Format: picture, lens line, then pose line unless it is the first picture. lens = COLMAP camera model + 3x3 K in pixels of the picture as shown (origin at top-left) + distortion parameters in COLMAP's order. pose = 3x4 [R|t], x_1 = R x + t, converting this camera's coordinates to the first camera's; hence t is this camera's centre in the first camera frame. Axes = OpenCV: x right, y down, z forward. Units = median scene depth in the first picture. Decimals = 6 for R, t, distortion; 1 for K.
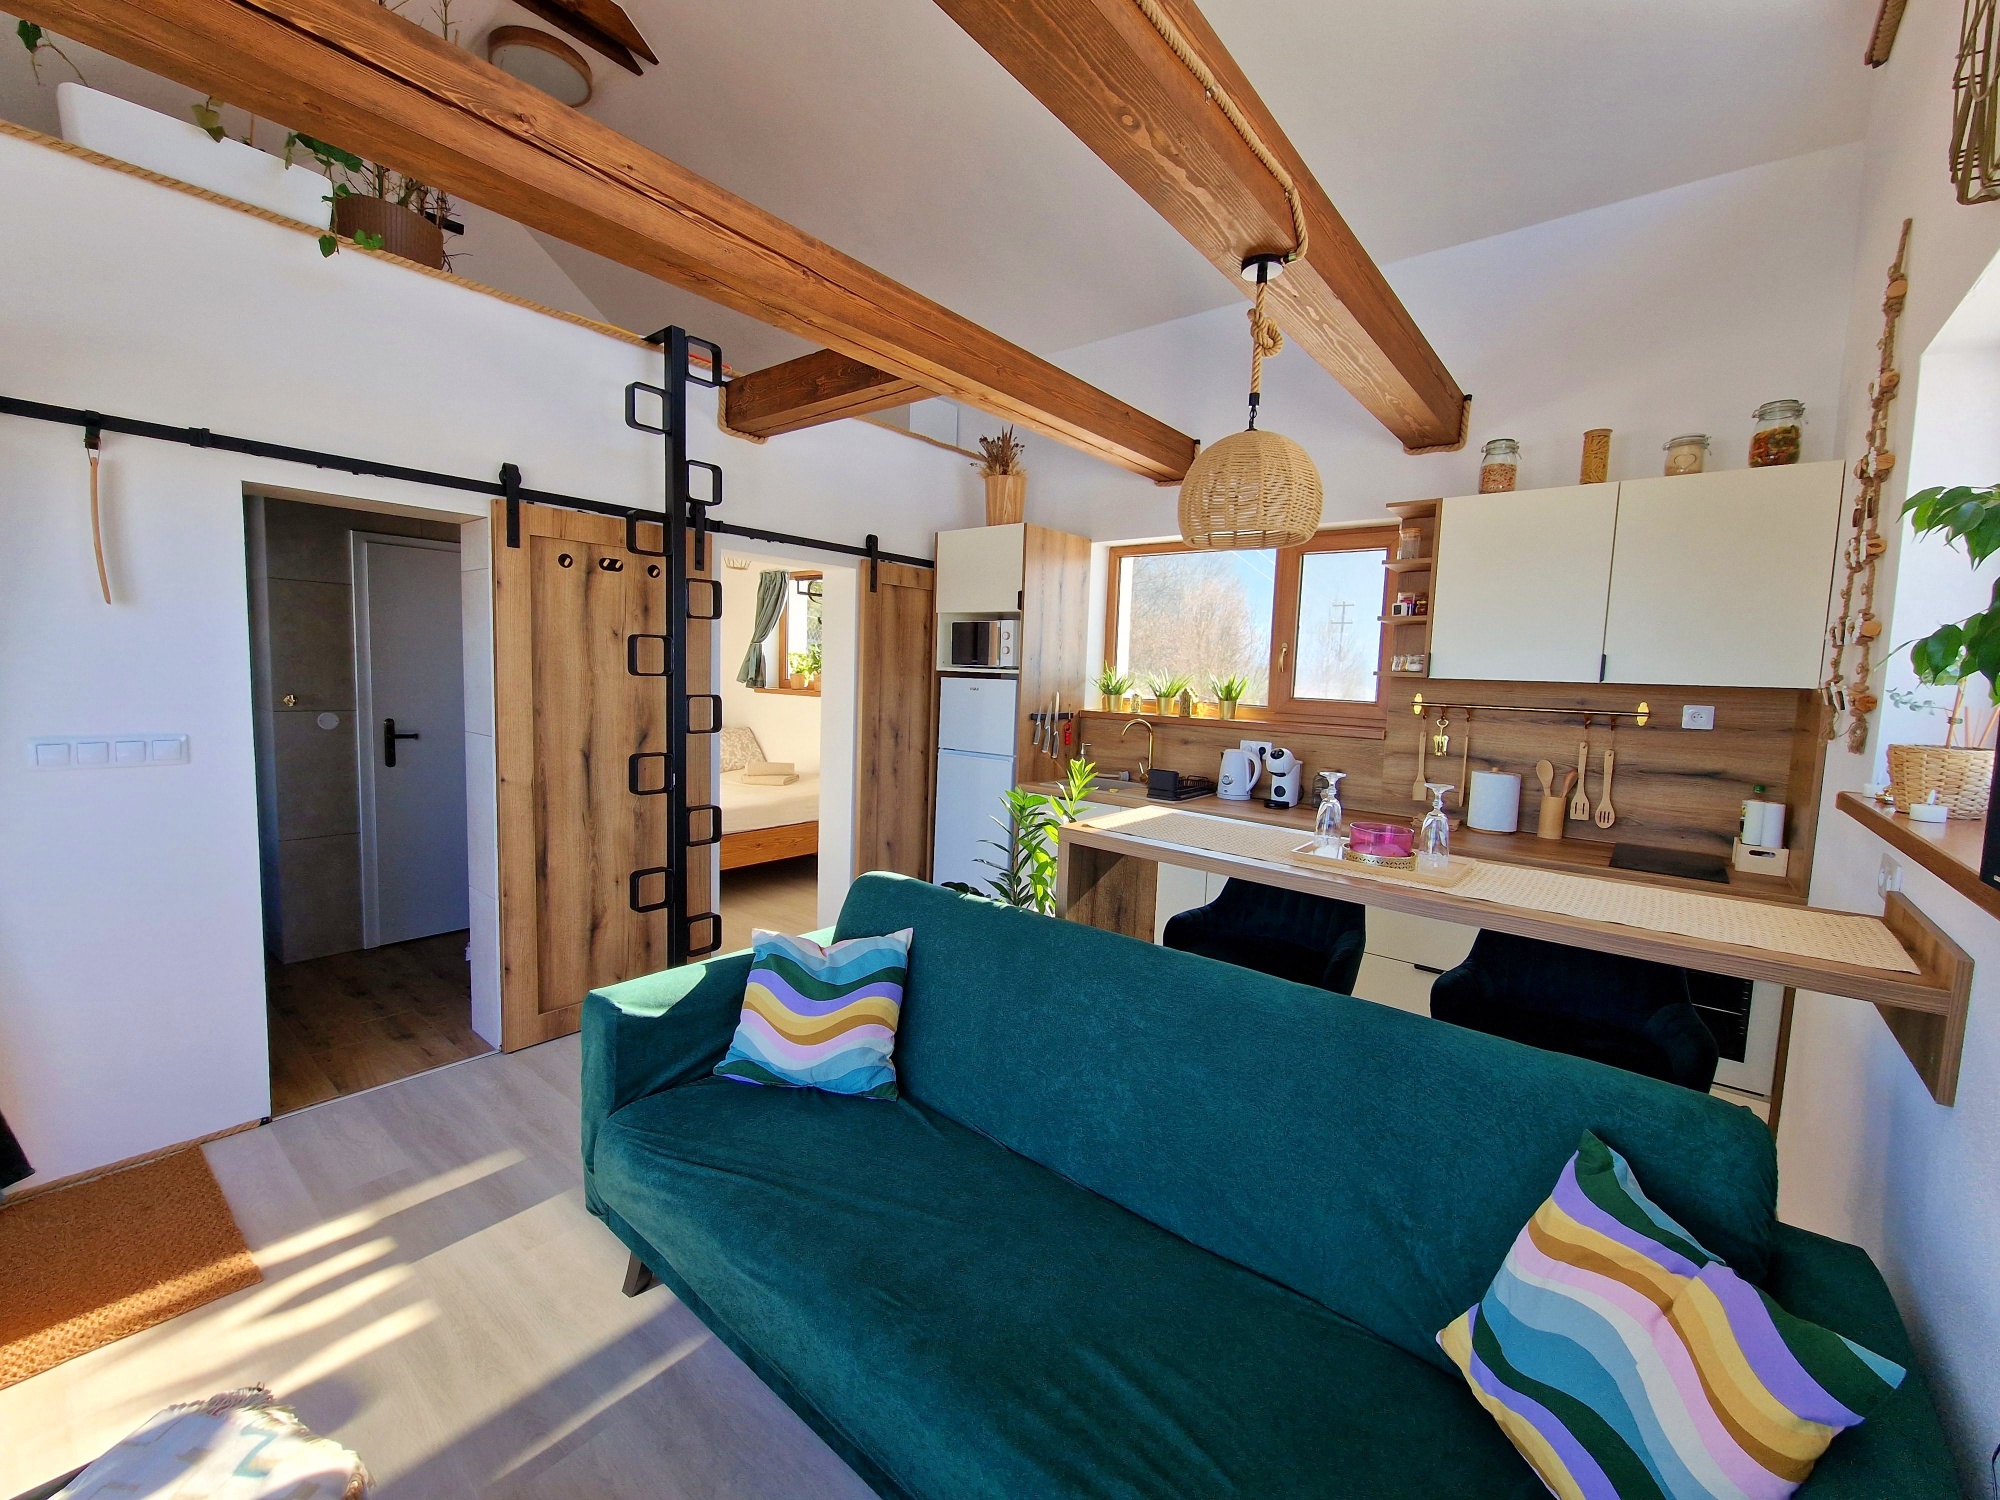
lens RADIAL K [[821.2, 0, 988.4], [0, 821.2, 739.9], [0, 0, 1]] dist [0.003110, -0.002569]
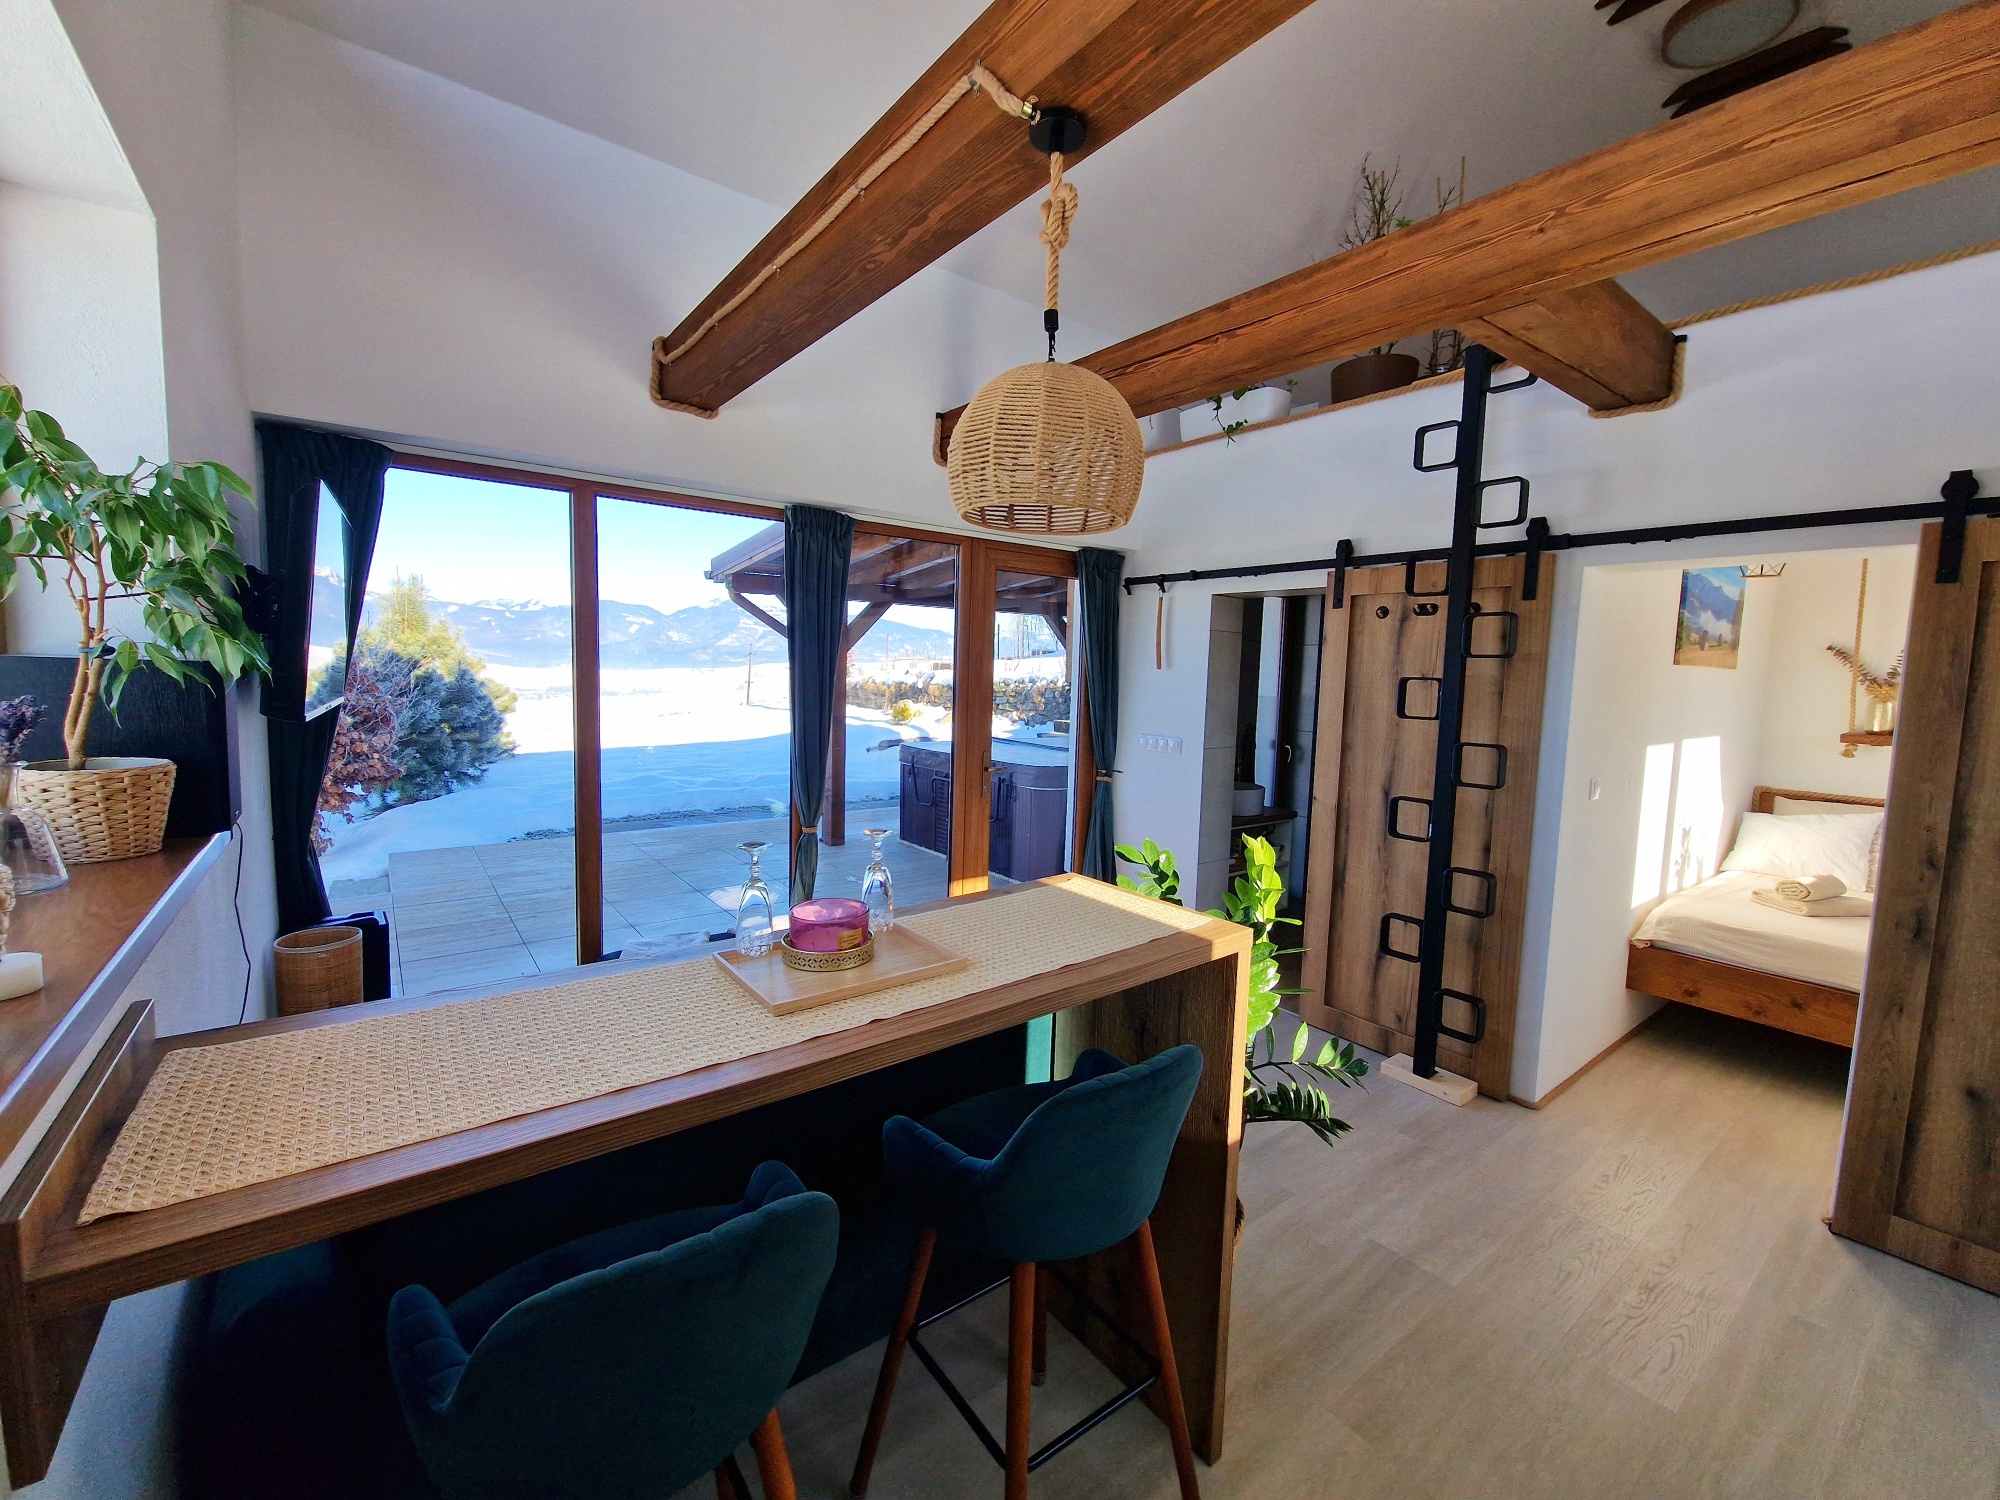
lens RADIAL K [[823.8, 0, 989.1], [0, 823.8, 741.4], [0, 0, 1]] dist [-0.000473, -0.000808]
pose [[-0.230598, 0.047928, -0.971868, 0.665467], [-0.119949, 0.989768, 0.077272, -0.067527], [0.965628, 0.134394, -0.222489, 0.738492]]
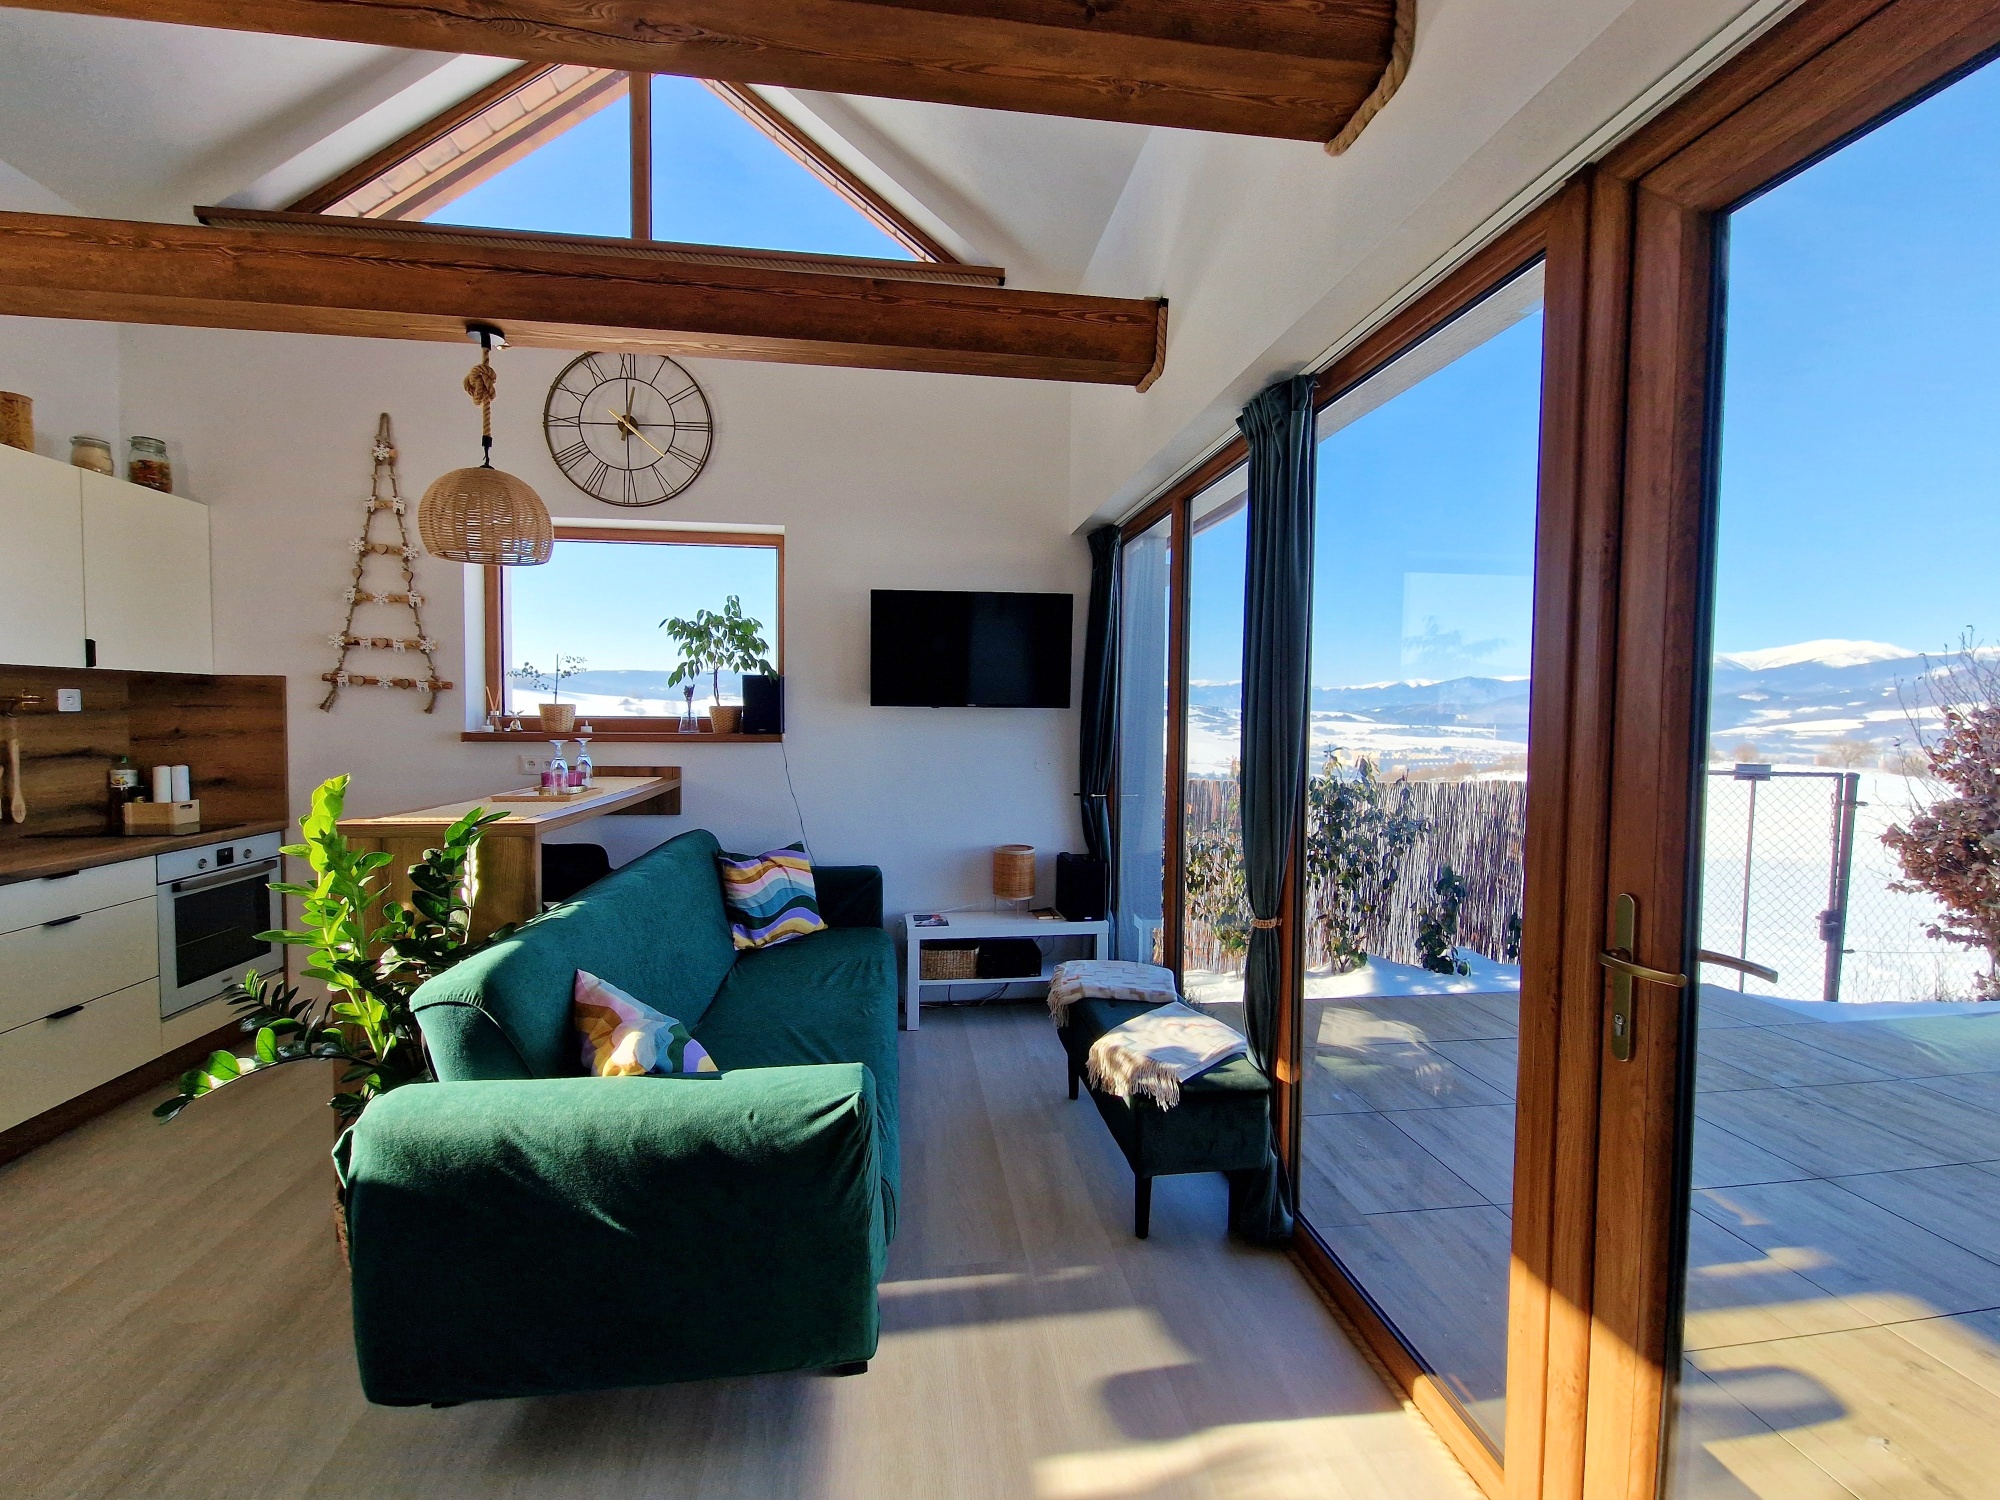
lens RADIAL K [[823.8, 0, 989.1], [0, 823.8, 741.4], [0, 0, 1]] dist [-0.000473, -0.000808]
pose [[-0.731277, -0.064703, 0.679004, -0.673041], [0.025631, 0.992181, 0.122150, -0.069246], [-0.681598, 0.106729, -0.723901, 0.902003]]
